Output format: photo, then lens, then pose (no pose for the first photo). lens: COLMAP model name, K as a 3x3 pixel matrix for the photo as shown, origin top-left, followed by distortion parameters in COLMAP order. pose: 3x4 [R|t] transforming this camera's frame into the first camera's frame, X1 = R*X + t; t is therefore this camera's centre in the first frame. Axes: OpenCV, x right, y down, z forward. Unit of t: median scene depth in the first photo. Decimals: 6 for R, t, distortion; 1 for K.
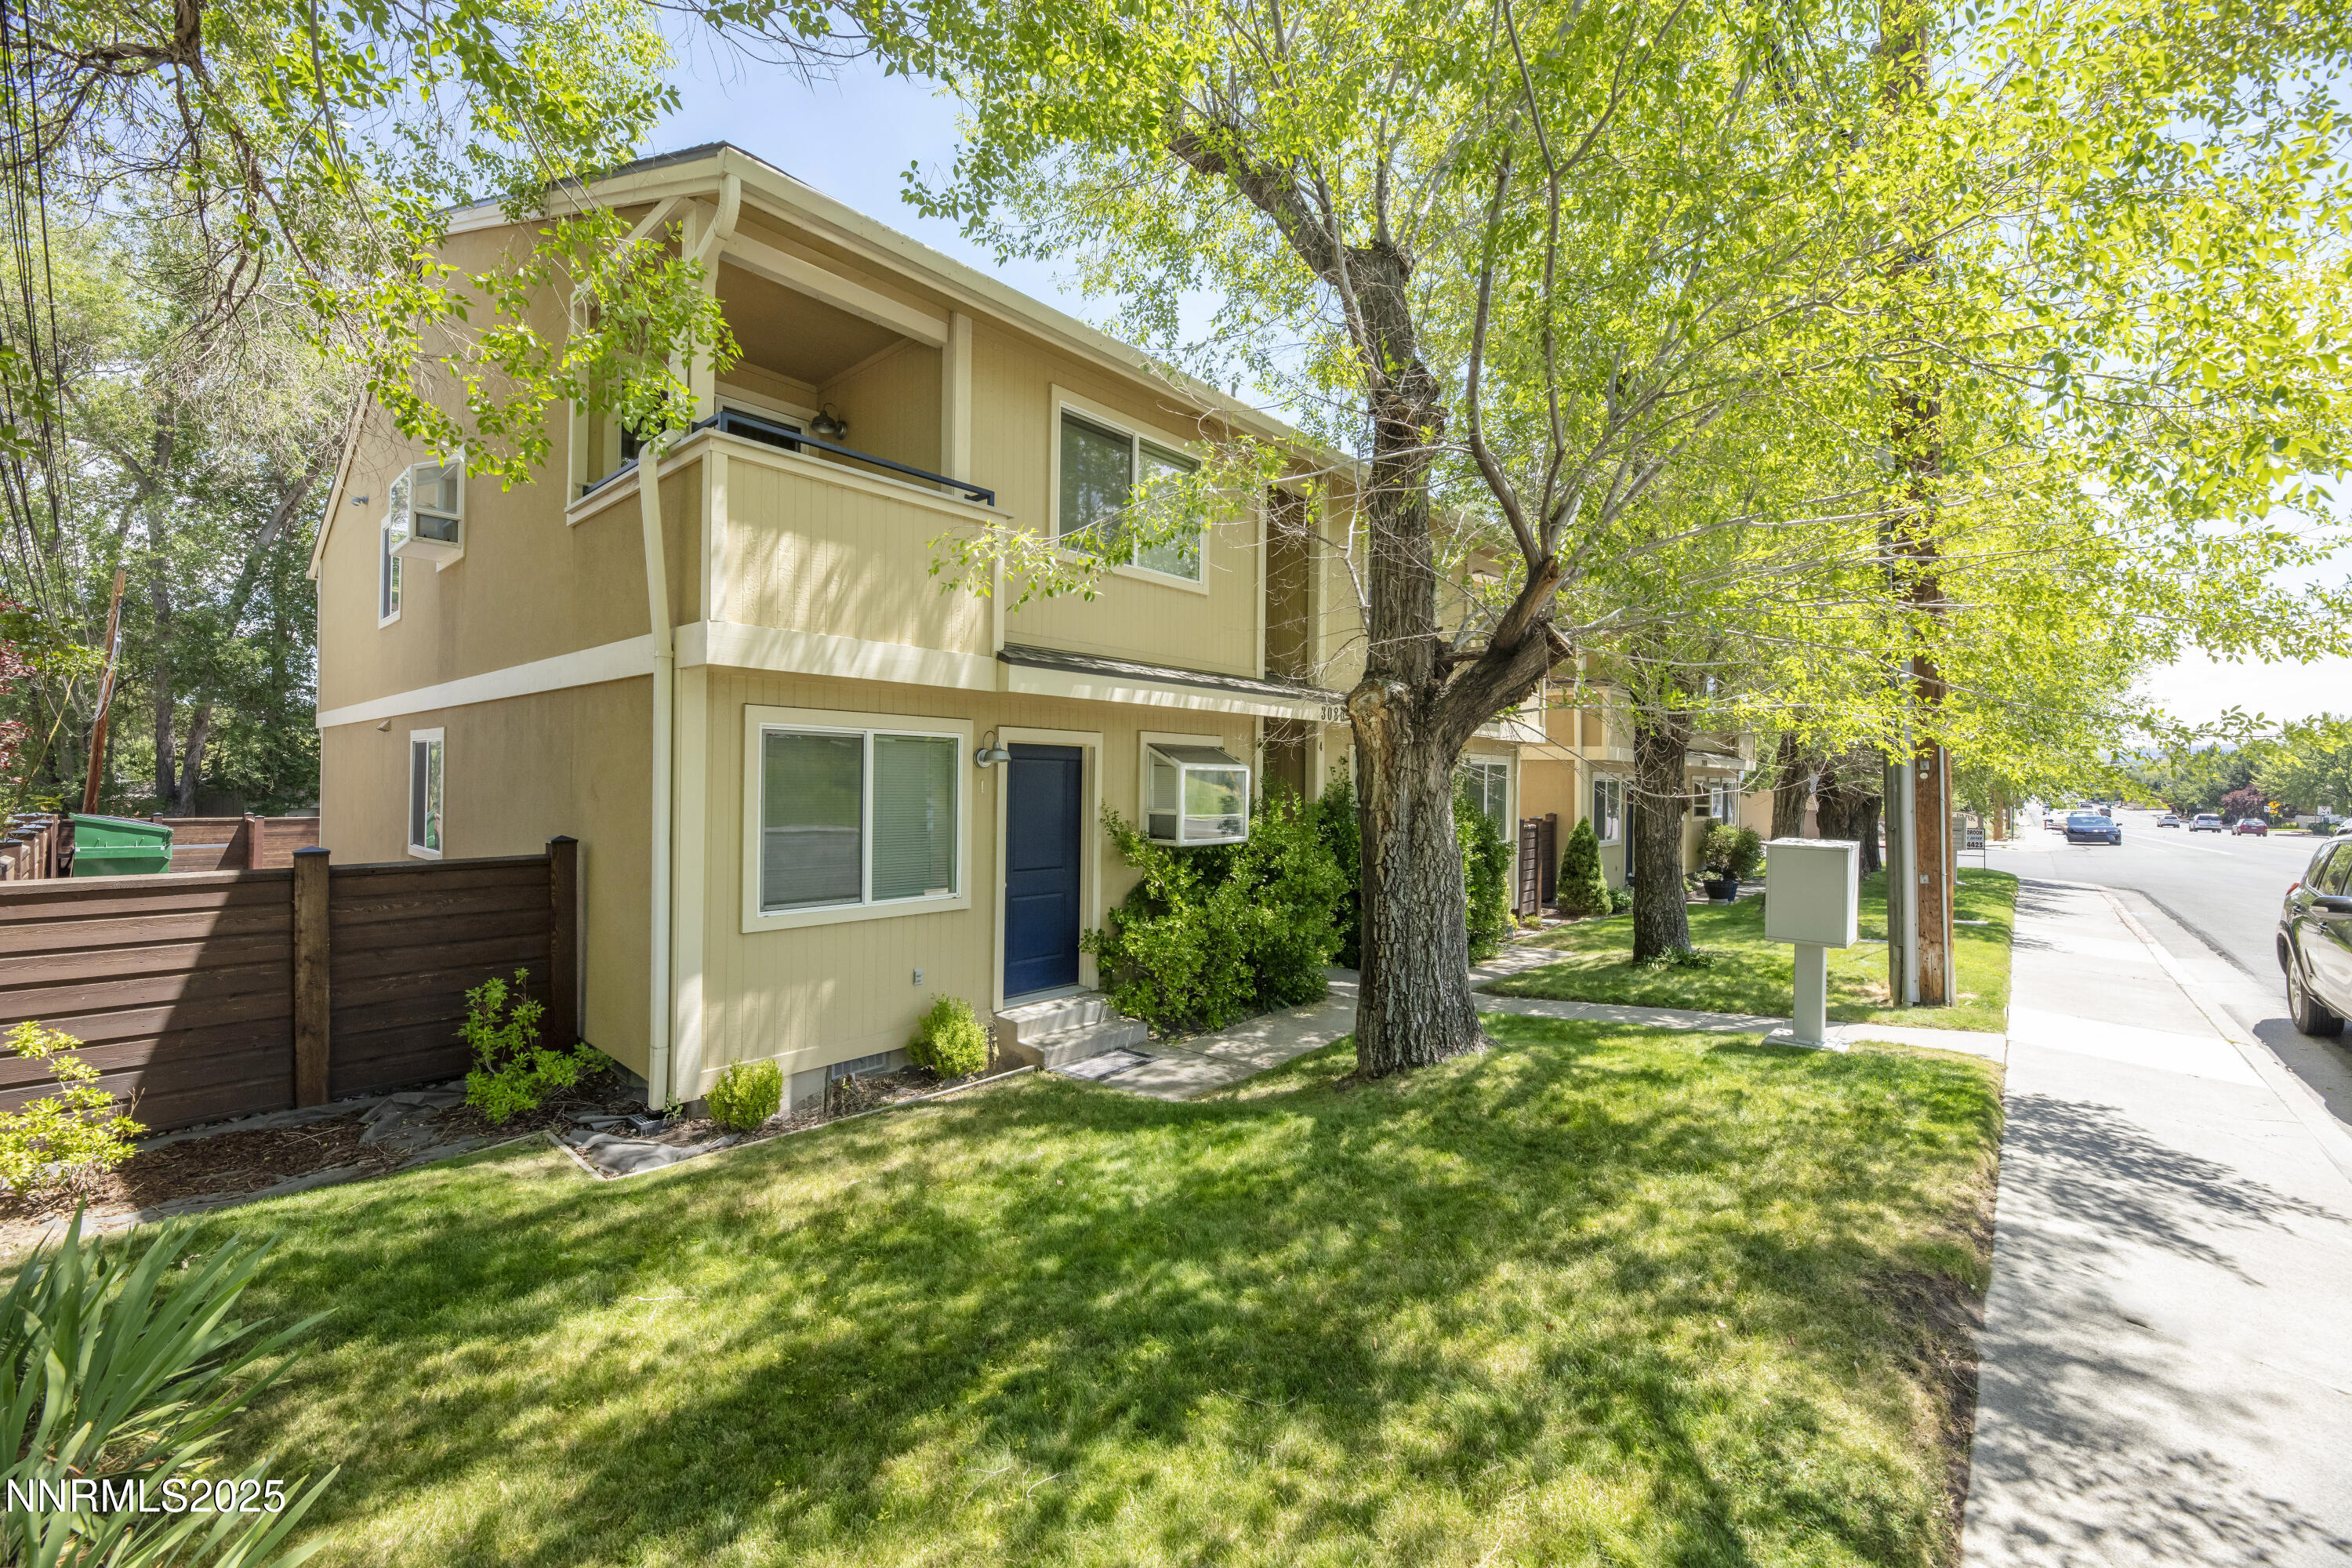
lens RADIAL K [[946.1, 0, 1186.2], [0, 946.1, 783.5], [0, 0, 1]] dist [0.000661, 0.000067]
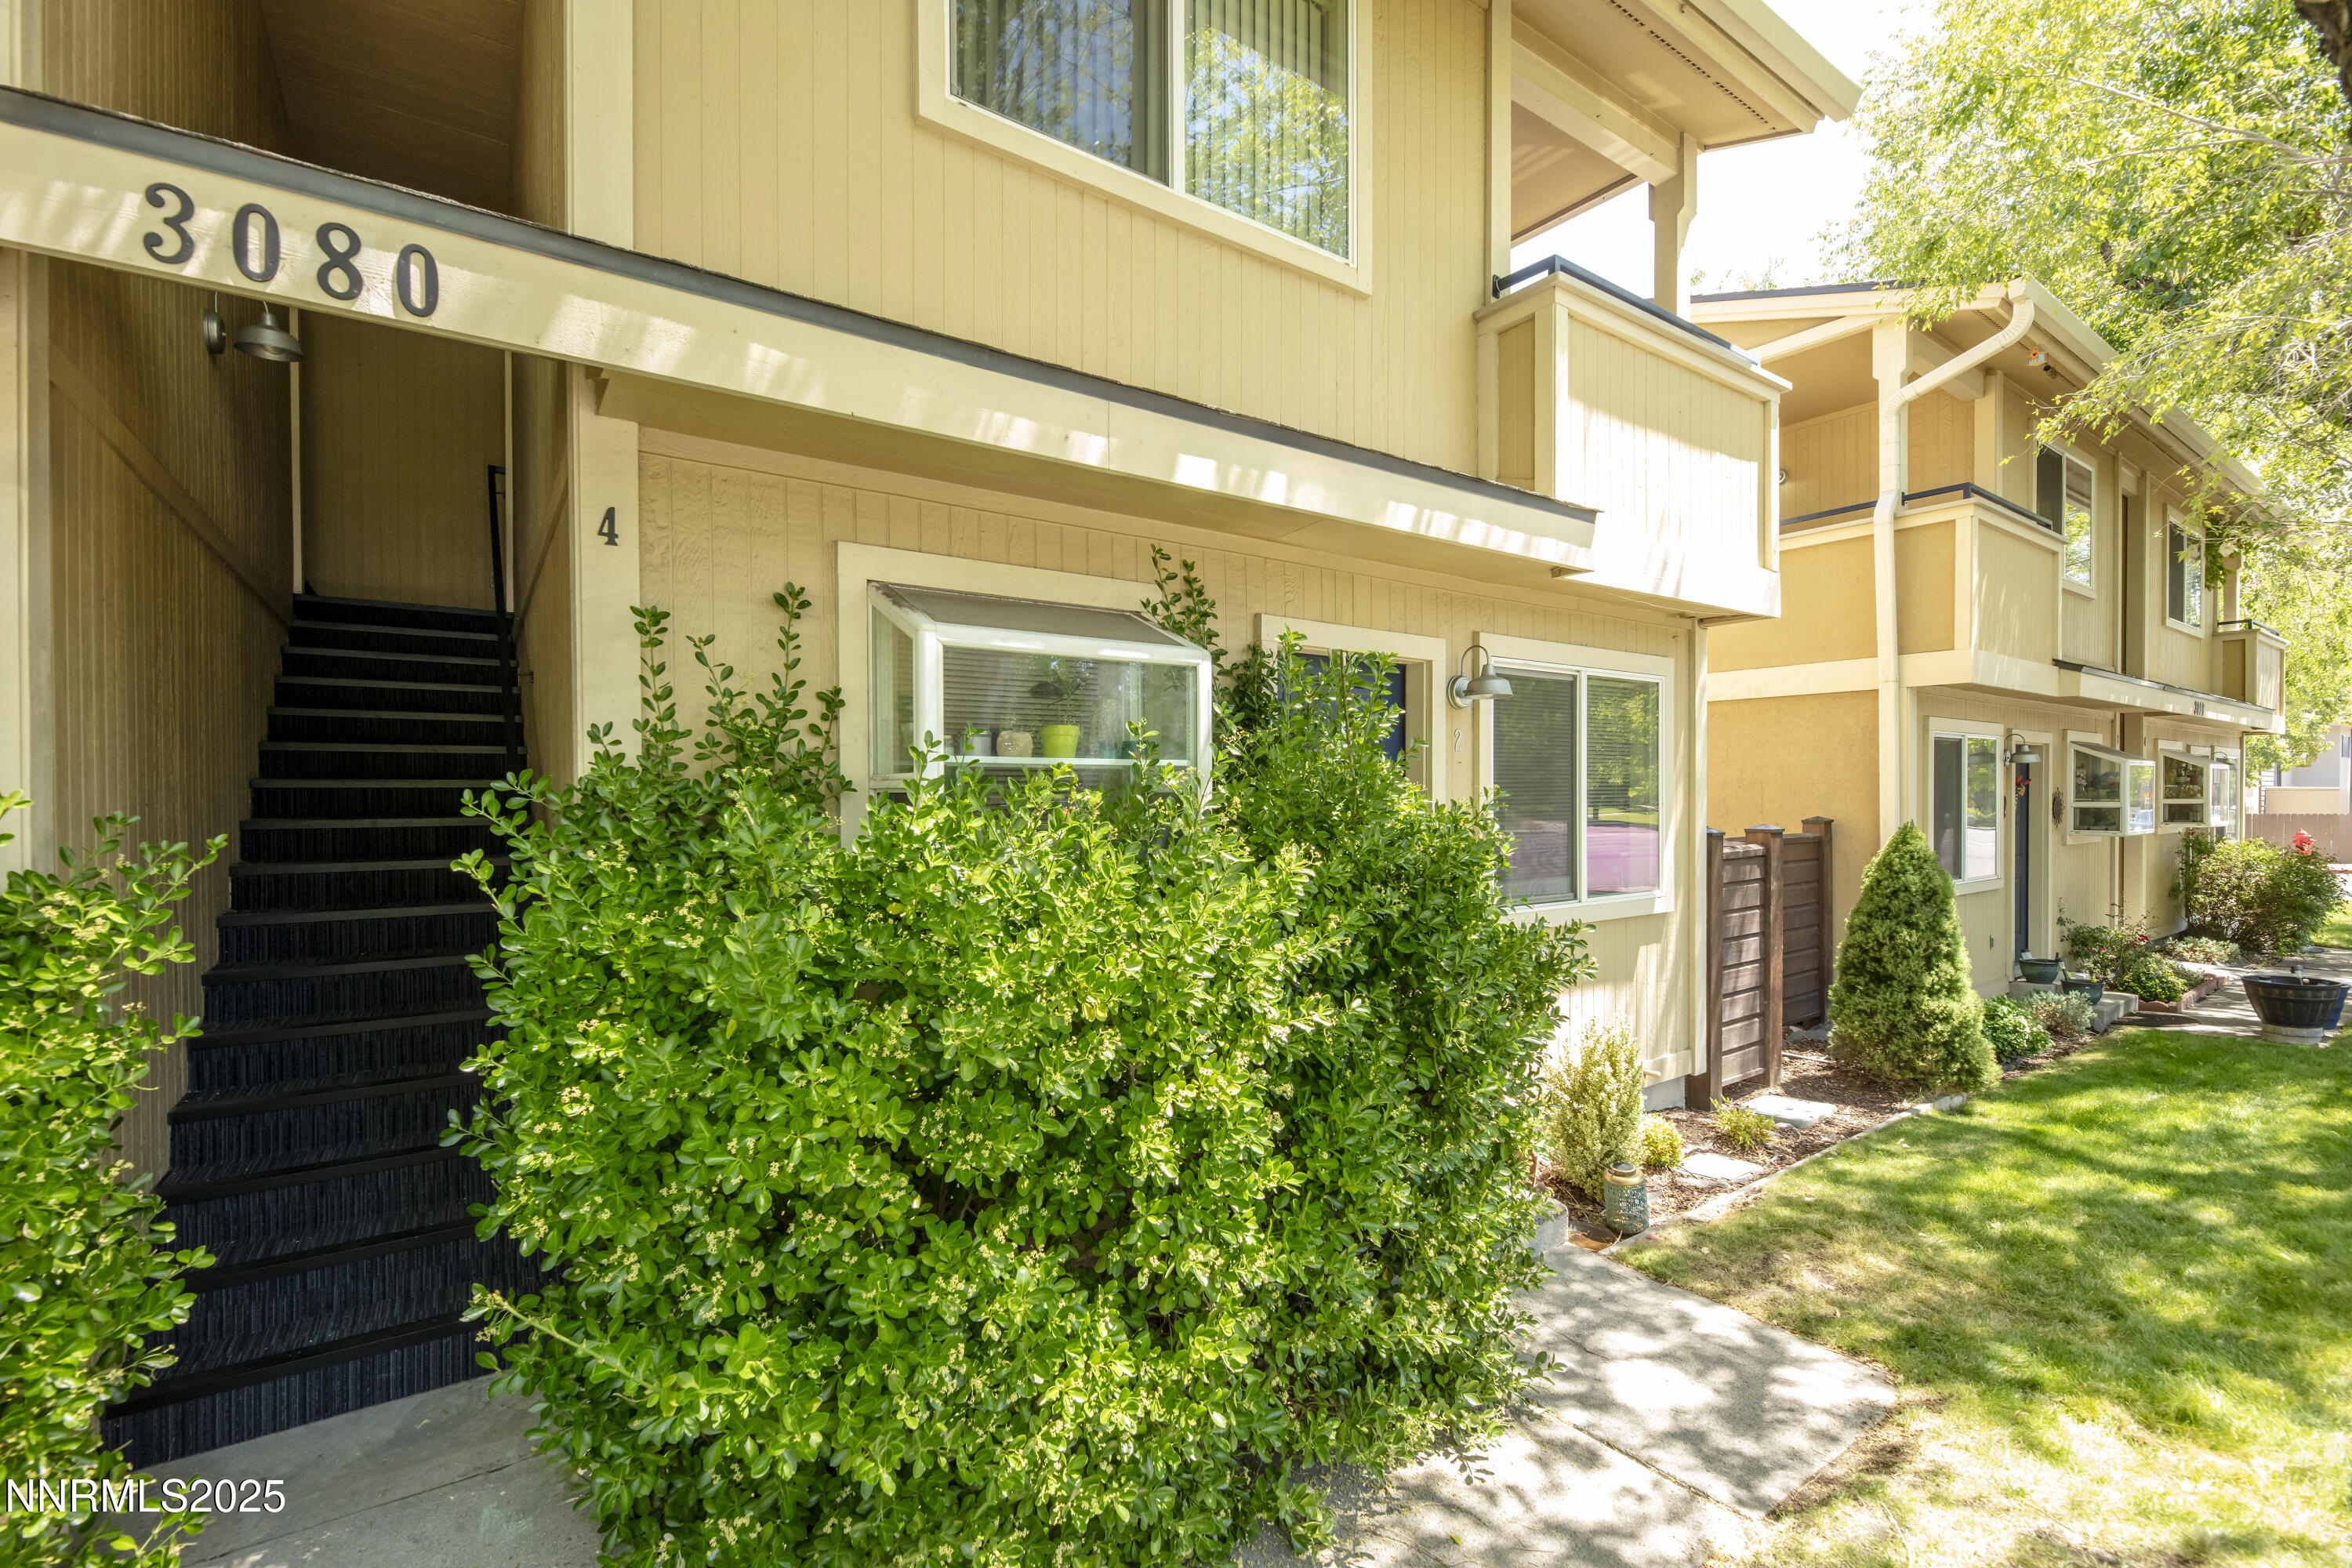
lens RADIAL K [[946.1, 0, 1164.6], [0, 946.1, 786.7], [0, 0, 1]] dist [0.000661, 0.000067]
pose [[0.965851, -0.010217, -0.258897, 0.227706], [0.009511, 0.999947, -0.003981, 0.018034], [0.258924, 0.001382, 0.965897, 0.547872]]
